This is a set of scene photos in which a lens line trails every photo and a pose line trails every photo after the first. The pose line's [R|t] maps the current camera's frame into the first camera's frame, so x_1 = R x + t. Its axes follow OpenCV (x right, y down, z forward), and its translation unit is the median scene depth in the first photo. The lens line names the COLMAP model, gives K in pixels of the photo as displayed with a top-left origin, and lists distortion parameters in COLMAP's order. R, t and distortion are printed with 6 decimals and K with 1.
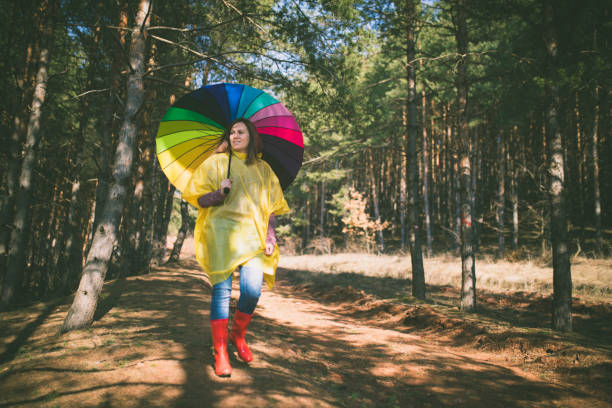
lens RADIAL K [[594.2, 0, 306.0], [0, 594.2, 204.0], [0, 0, 1]] dist [-0.015489, 0.007180]
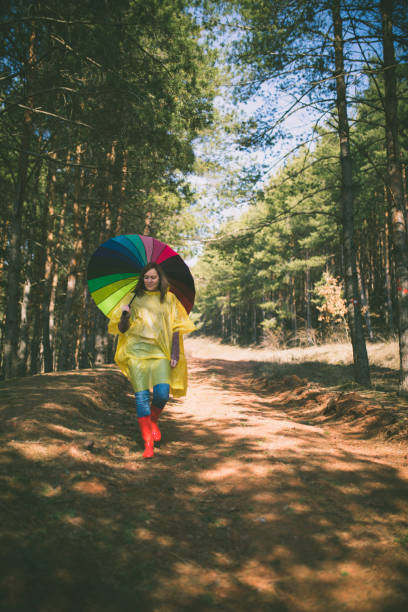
lens RADIAL K [[591.6, 0, 204.0], [0, 591.6, 306.0], [0, 0, 1]] dist [-0.006629, 0.000099]
pose [[0.981282, -0.062917, -0.182008, 0.100796], [0.063734, 0.997966, -0.001363, 0.026084], [0.181723, -0.010262, 0.983296, 0.096890]]
